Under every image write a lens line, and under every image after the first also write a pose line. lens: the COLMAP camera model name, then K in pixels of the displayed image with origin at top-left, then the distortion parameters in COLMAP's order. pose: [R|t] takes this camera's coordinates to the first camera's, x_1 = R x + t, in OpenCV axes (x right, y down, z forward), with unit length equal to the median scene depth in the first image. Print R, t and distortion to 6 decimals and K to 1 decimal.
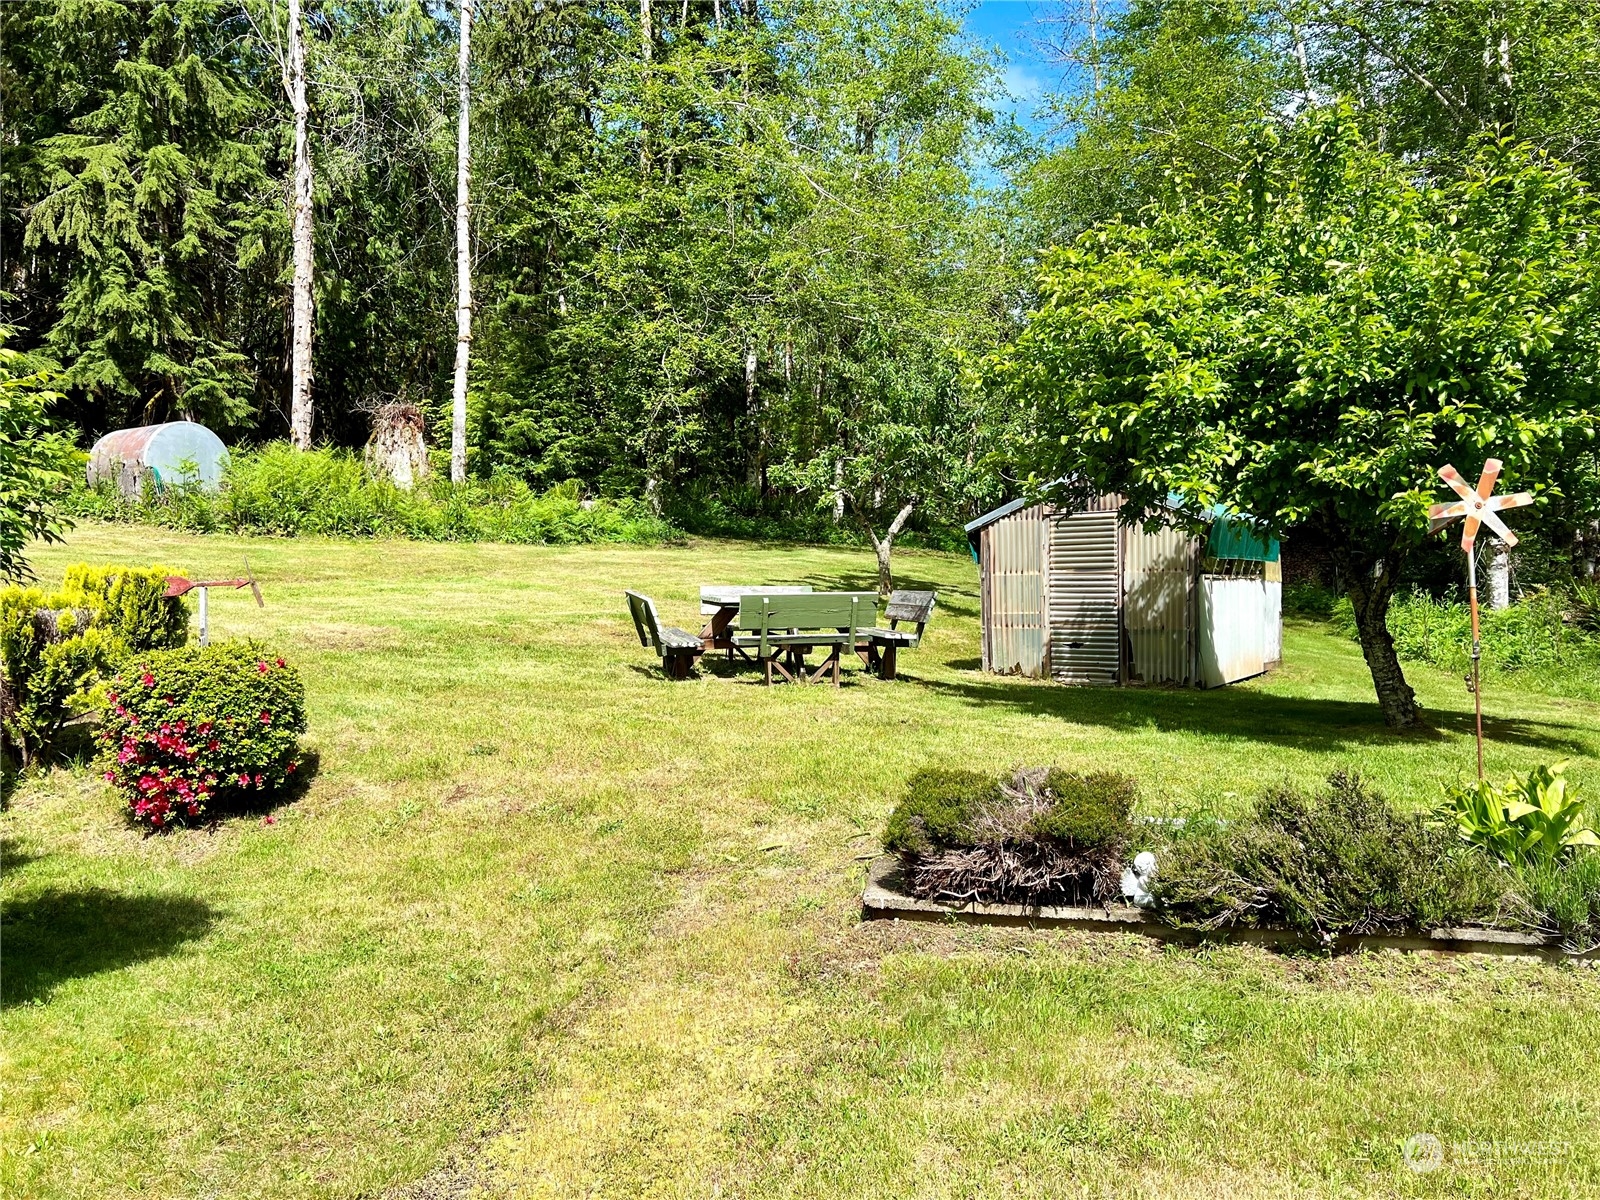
lens RADIAL K [[1212.9, 0, 799.8], [0, 1212.9, 599.5], [0, 0, 1]] dist [0.053804, -0.058369]
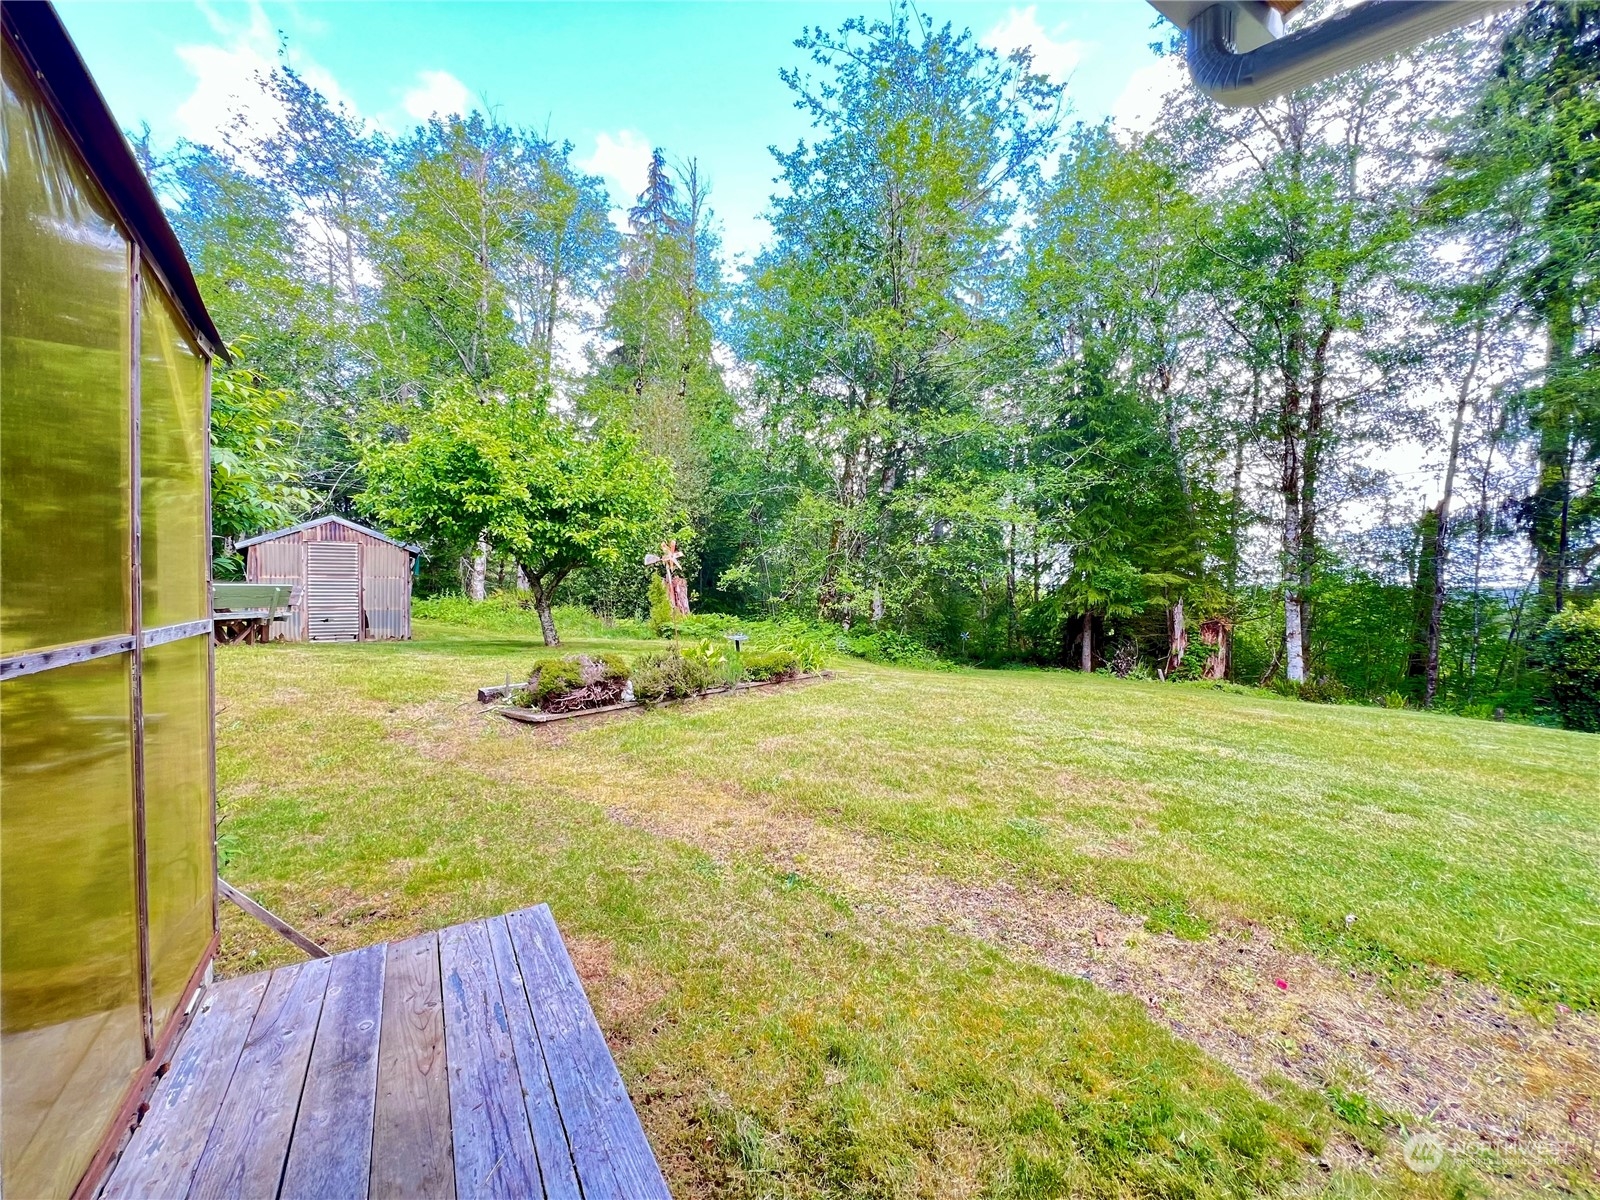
lens RADIAL K [[638.1, 0, 799.1], [0, 638.1, 588.7], [0, 0, 1]] dist [0.001757, 0.000373]
pose [[0.436535, 0.001231, 0.899686, -0.502361], [0.012379, 0.999896, -0.007375, 0.013644], [-0.899602, 0.014357, 0.436475, 0.033360]]
